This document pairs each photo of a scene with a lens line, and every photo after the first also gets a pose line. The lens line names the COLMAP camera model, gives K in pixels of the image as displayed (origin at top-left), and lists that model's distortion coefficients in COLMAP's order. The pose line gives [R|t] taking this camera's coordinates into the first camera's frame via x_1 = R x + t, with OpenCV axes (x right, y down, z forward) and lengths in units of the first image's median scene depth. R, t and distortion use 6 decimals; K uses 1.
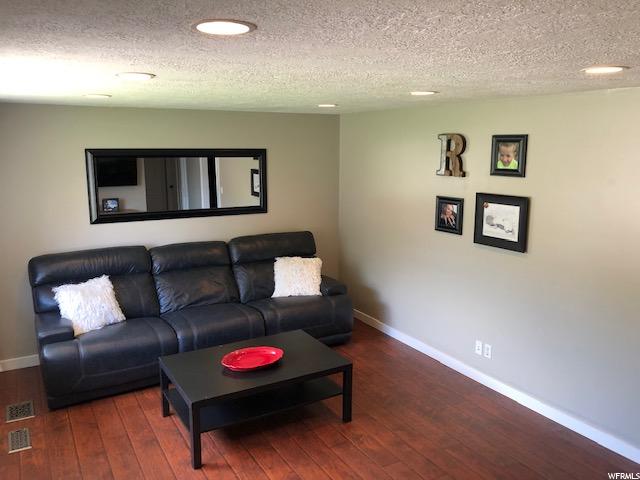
lens RADIAL K [[525.4, 0, 324.4], [0, 525.4, 240.1], [0, 0, 1]] dist [0.067067, -0.030728]
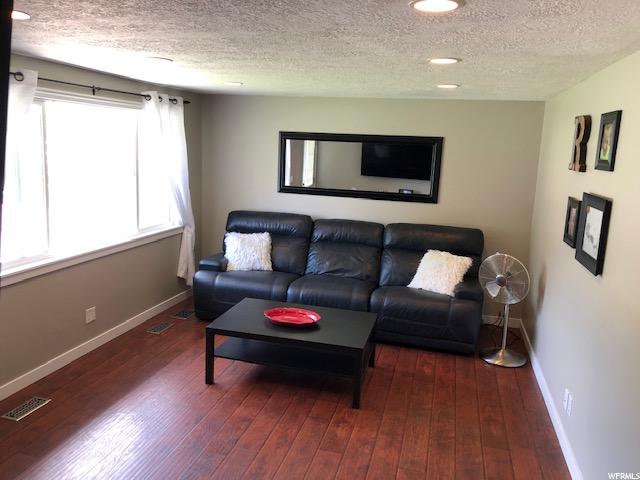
lens RADIAL K [[525.4, 0, 325.1], [0, 525.4, 236.9], [0, 0, 1]] dist [0.067067, -0.030728]
pose [[0.717663, 0.151949, -0.679611, 0.529327], [-0.168071, 0.984849, 0.042713, 0.002041], [0.675804, 0.083569, 0.732328, 0.196070]]
